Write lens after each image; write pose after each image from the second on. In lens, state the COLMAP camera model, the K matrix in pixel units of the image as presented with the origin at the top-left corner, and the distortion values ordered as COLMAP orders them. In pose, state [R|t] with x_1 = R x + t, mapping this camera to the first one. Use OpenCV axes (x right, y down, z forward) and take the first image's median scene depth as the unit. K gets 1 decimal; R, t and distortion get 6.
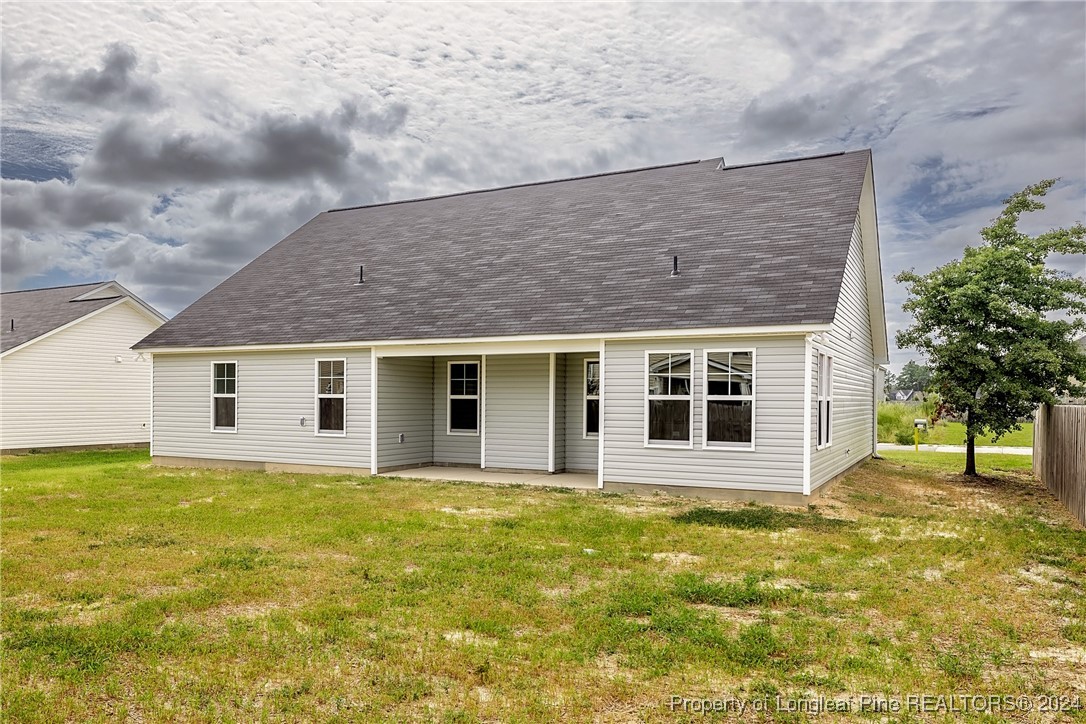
lens RADIAL K [[698.9, 0, 568.8], [0, 698.9, 361.4], [0, 0, 1]] dist [0.001779, 0.000358]
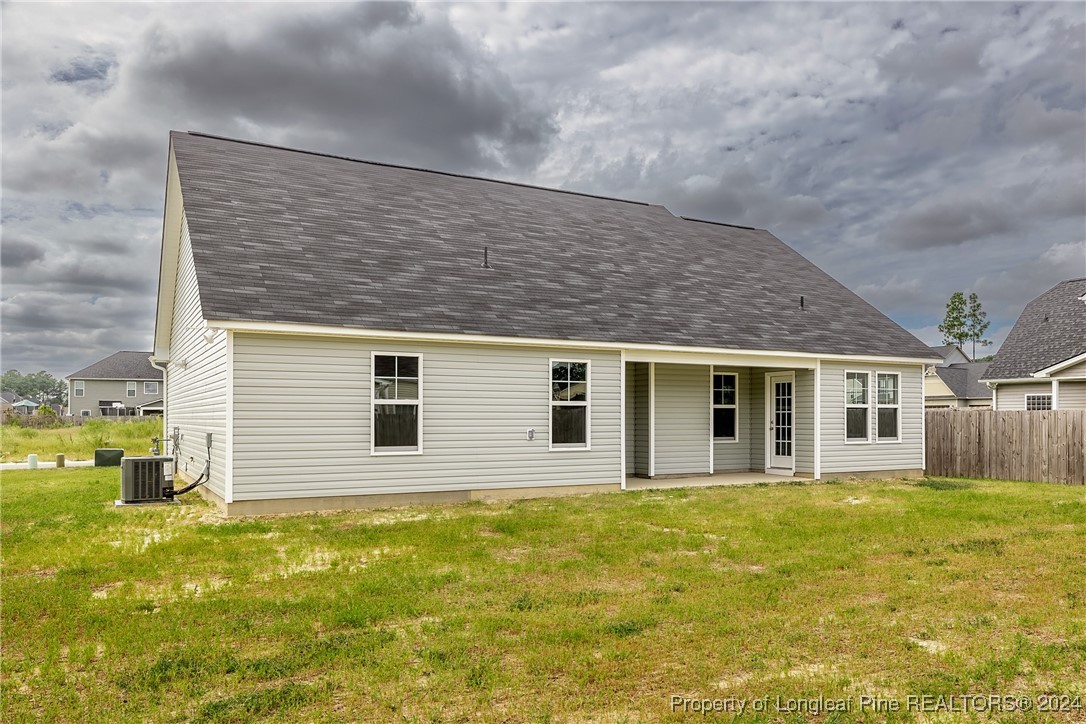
lens RADIAL K [[698.9, 0, 568.8], [0, 698.9, 361.4], [0, 0, 1]] dist [0.001779, 0.000358]
pose [[0.644321, 0.046878, 0.763317, -0.998306], [-0.045017, 0.998714, -0.023336, 0.018141], [-0.763429, -0.019326, 0.645602, 0.451632]]
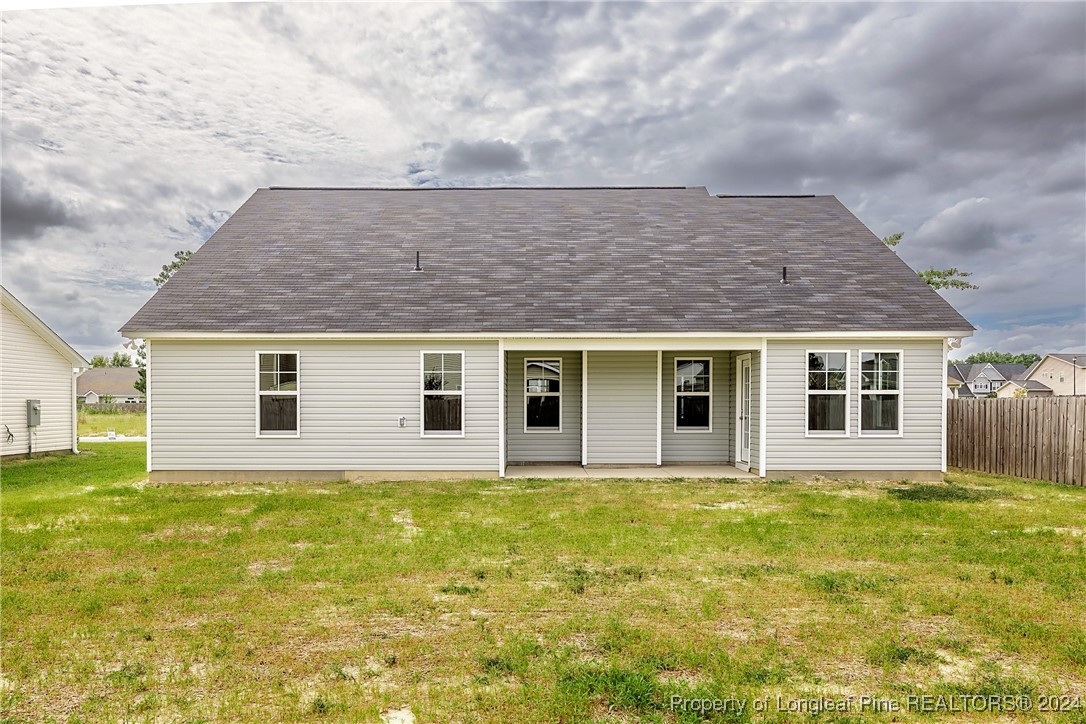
lens RADIAL K [[595.4, 0, 543.0], [0, 595.4, 362.0], [0, 0, 1]] dist [0.000326, 0.000016]
pose [[0.916093, 0.014720, 0.400696, -0.530497], [-0.015206, 0.999882, -0.001966, 0.009774], [-0.400678, -0.004292, 0.916209, 0.248051]]
